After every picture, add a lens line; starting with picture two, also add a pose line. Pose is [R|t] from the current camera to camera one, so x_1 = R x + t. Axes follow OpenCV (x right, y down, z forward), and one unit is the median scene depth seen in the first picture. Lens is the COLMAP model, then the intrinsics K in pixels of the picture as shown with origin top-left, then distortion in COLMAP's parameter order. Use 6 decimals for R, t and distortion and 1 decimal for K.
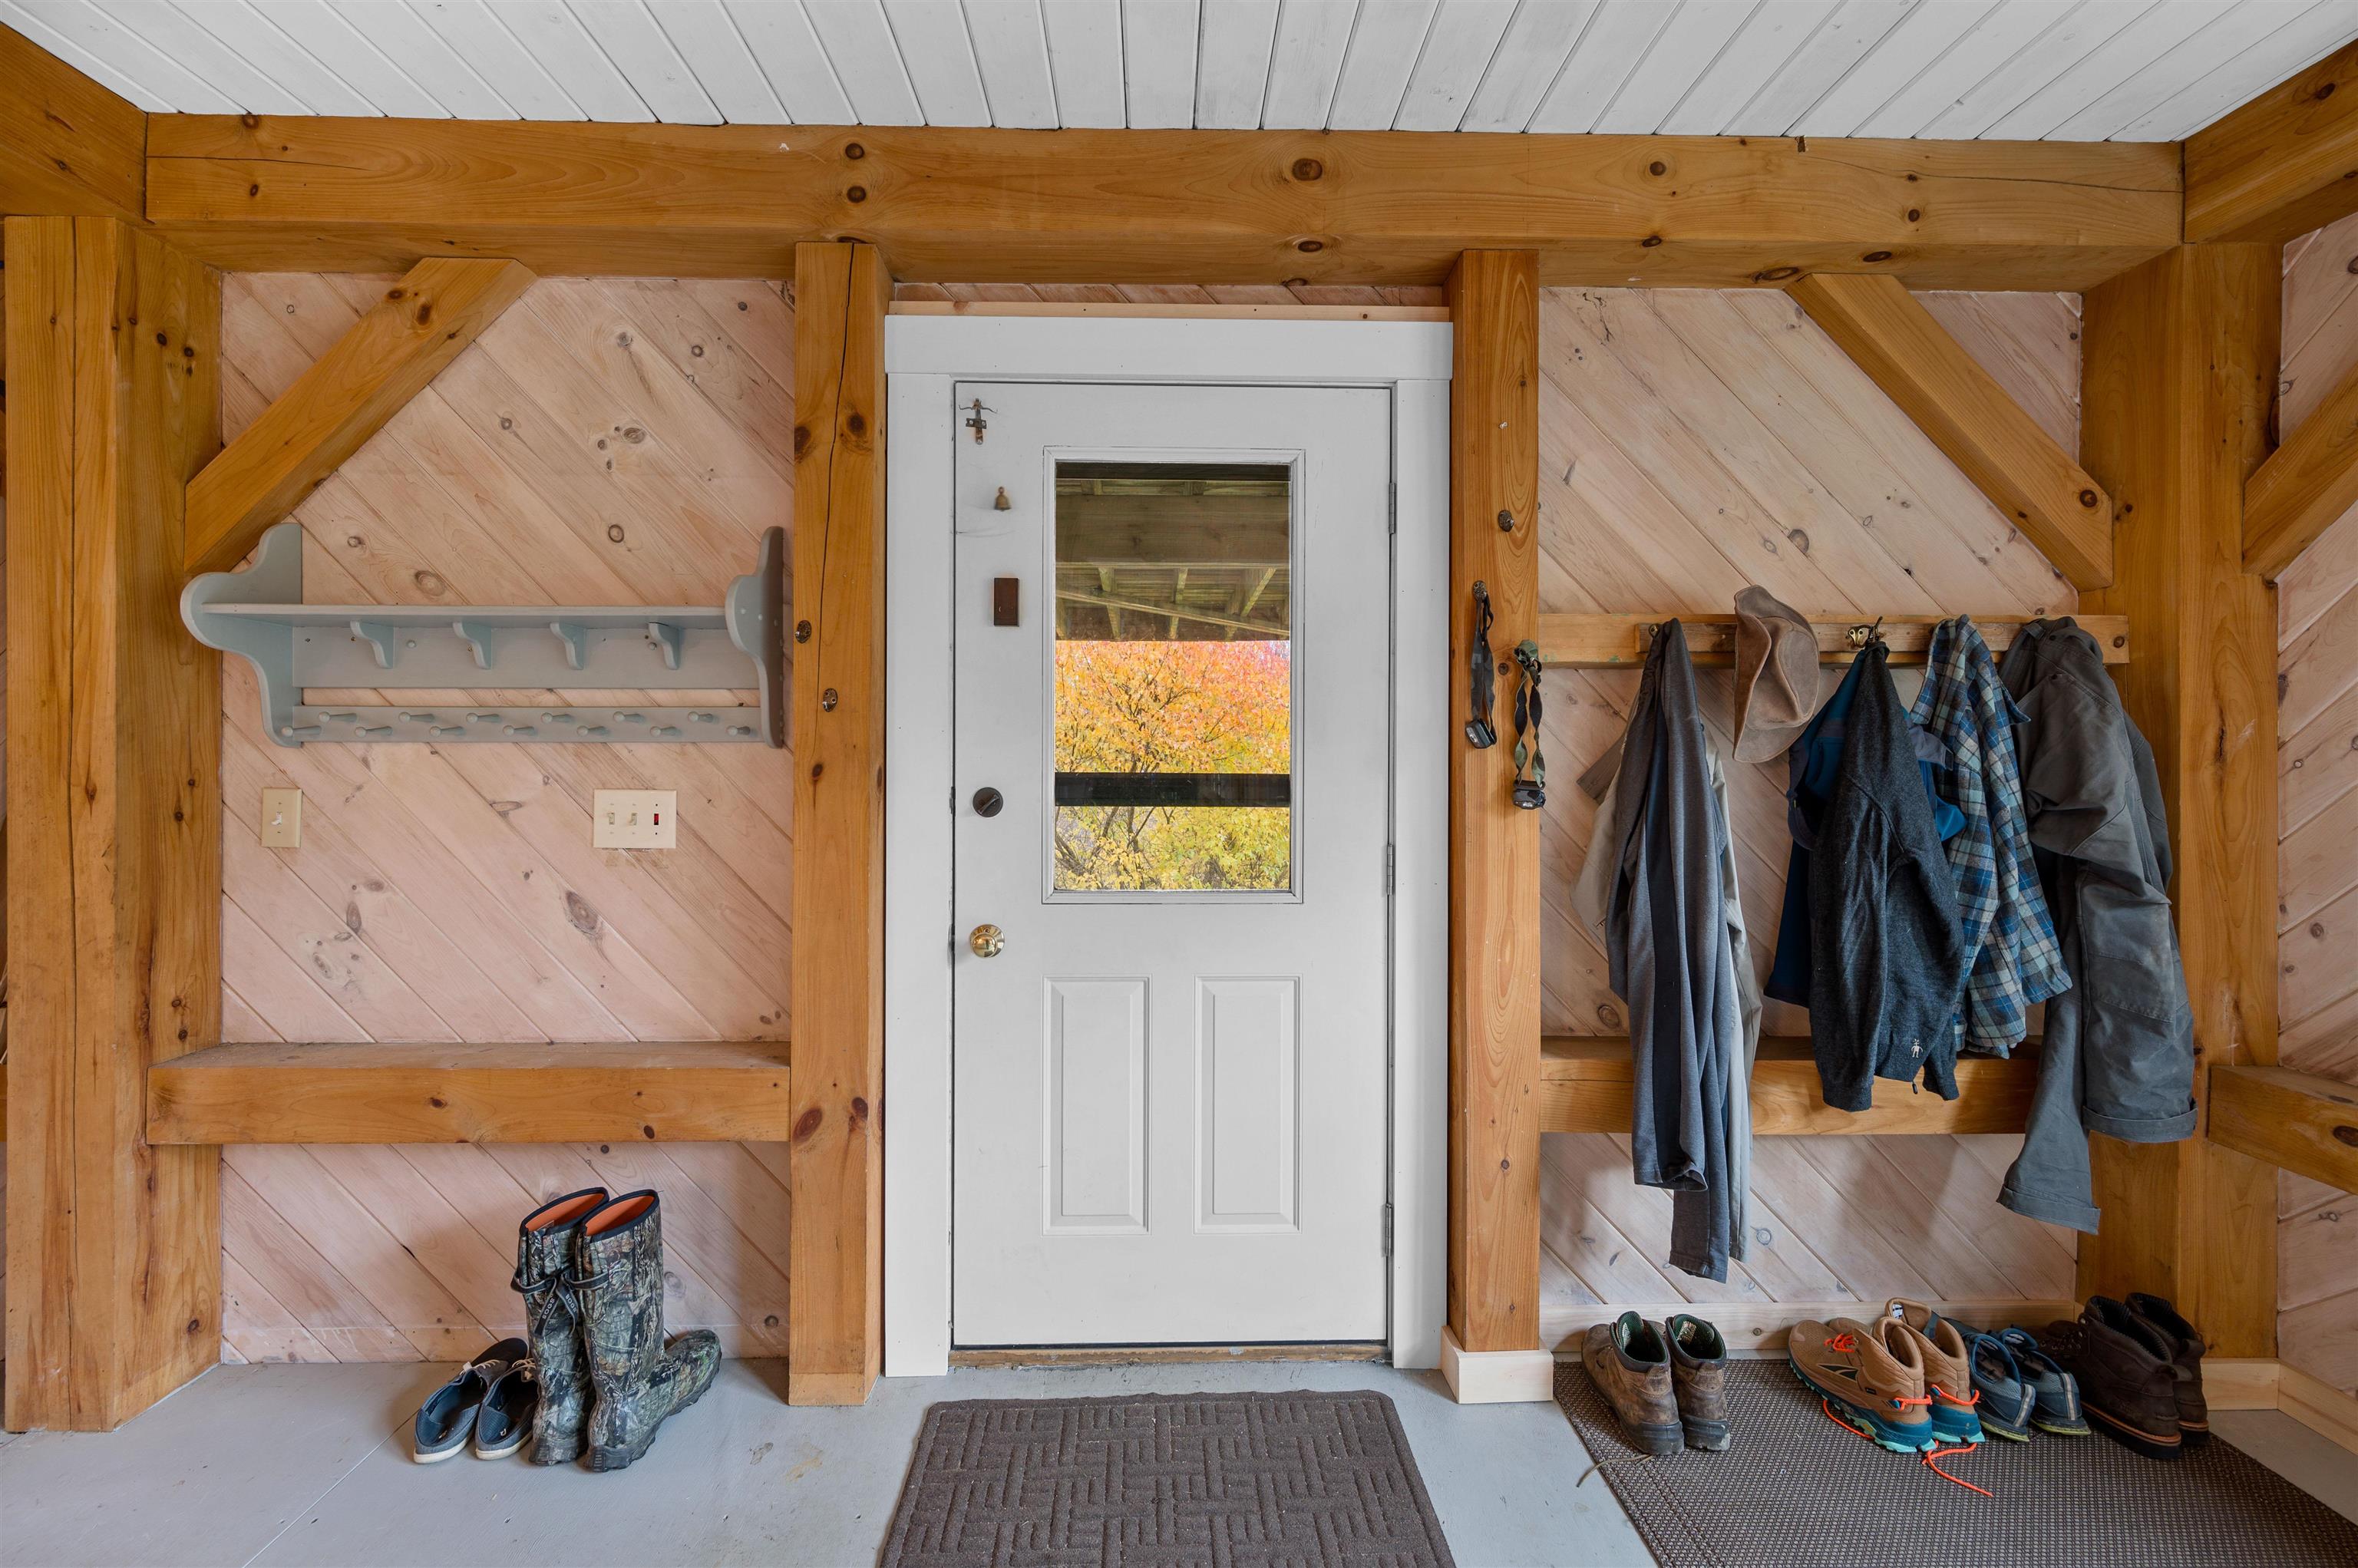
lens RADIAL K [[927.6, 0, 1168.1], [0, 927.6, 762.6], [0, 0, 1]] dist [-0.002292, -0.000072]
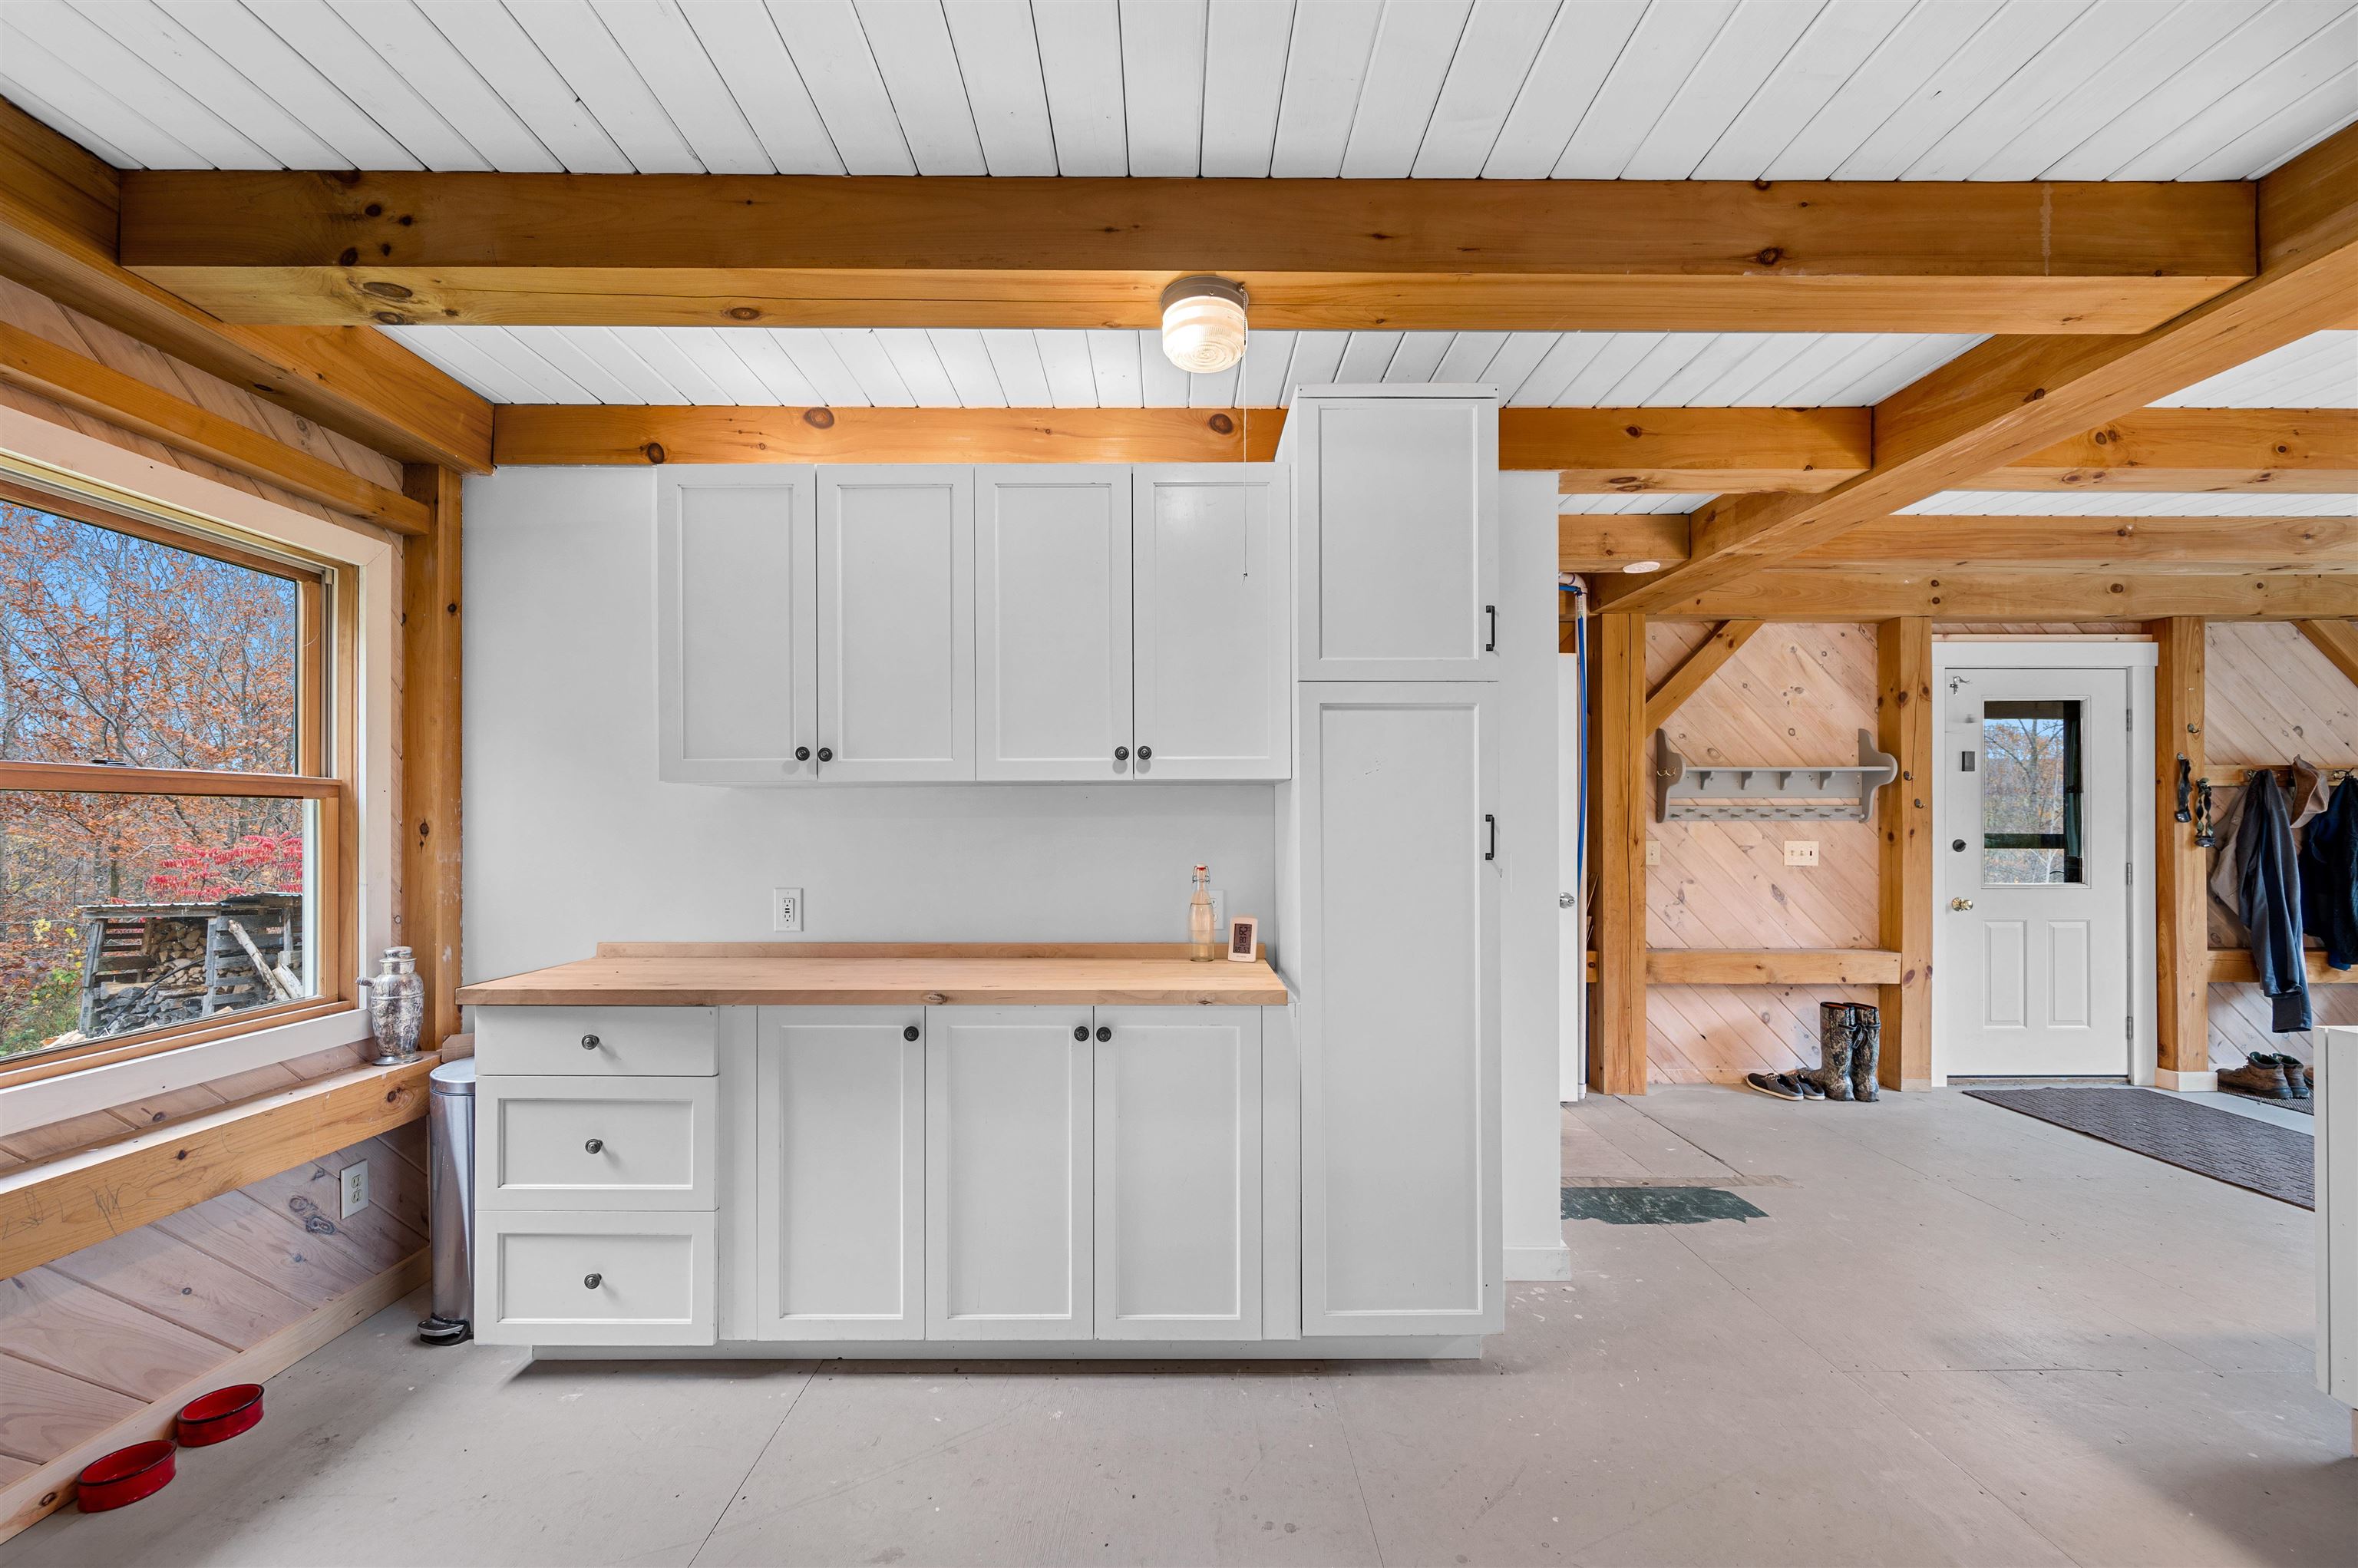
lens RADIAL K [[943.8, 0, 1165.2], [0, 943.8, 827.3], [0, 0, 1]] dist [-0.001565, 0.000013]
pose [[0.999794, -0.002399, -0.020146, -2.173089], [0.002286, 0.999981, -0.005664, 0.005104], [0.020159, 0.005616, 0.999781, -1.449354]]
